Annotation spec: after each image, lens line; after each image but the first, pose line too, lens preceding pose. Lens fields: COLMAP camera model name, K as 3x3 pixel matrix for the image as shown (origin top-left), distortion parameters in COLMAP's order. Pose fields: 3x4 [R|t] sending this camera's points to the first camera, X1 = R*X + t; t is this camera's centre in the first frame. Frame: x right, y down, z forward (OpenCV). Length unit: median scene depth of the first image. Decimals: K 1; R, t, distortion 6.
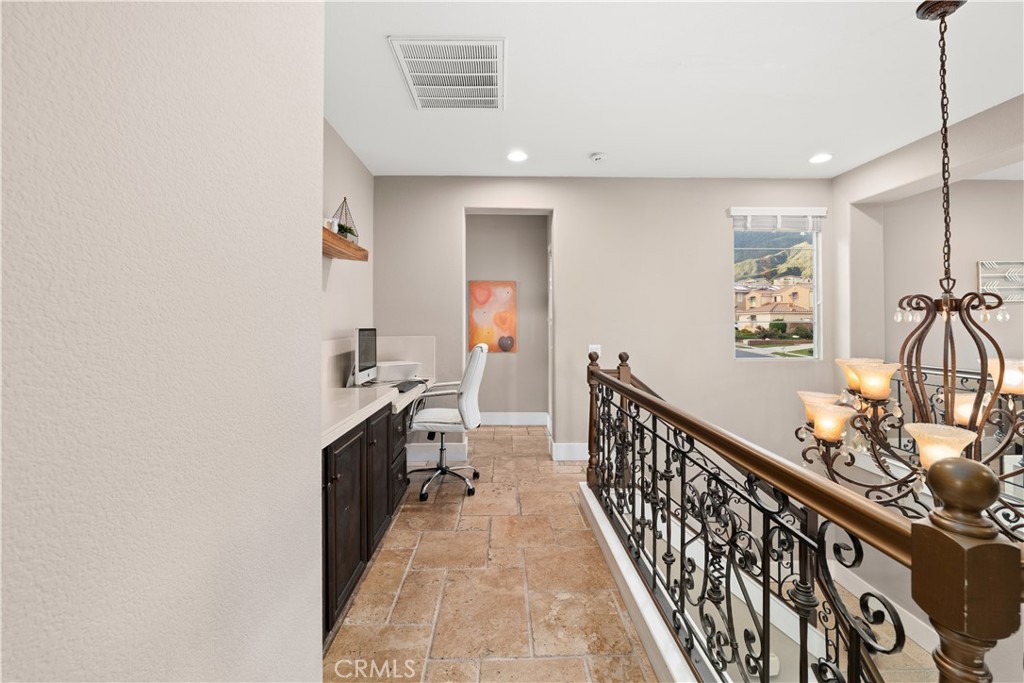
lens RADIAL K [[411.1, 0, 514.9], [0, 411.1, 321.5], [0, 0, 1]] dist [-0.012382, -0.000117]
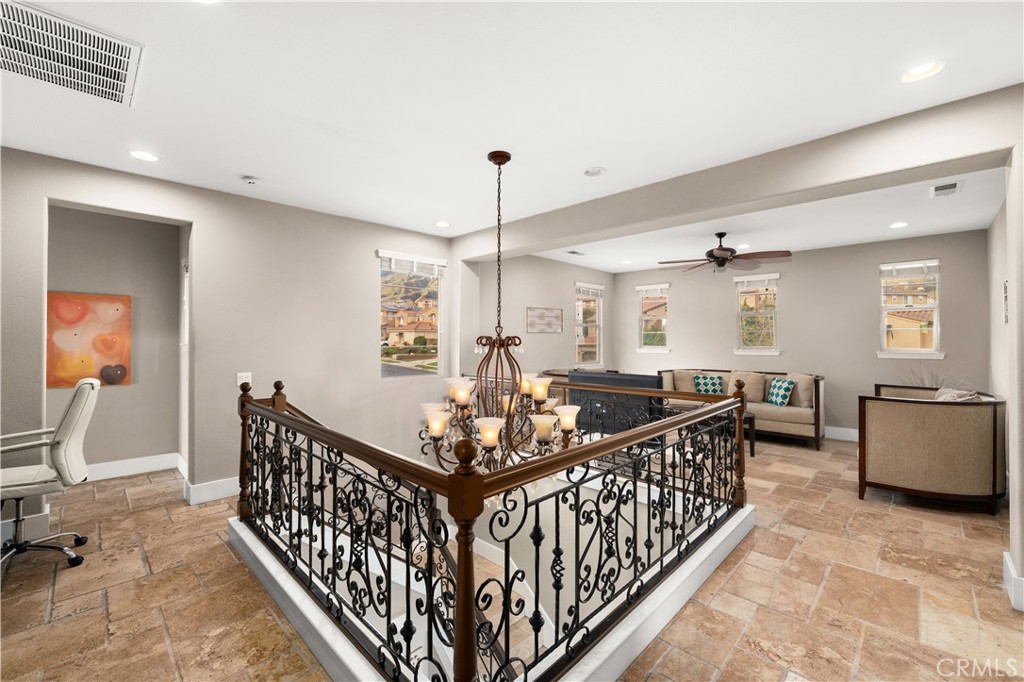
lens RADIAL K [[416.8, 0, 502.5], [0, 416.8, 340.2], [0, 0, 1]] dist [-0.009485, -0.000127]
pose [[0.721214, 0.004954, 0.692695, -0.077937], [-0.010522, 0.999937, 0.003804, -0.053870], [-0.692632, -0.010033, 0.721221, -0.205176]]
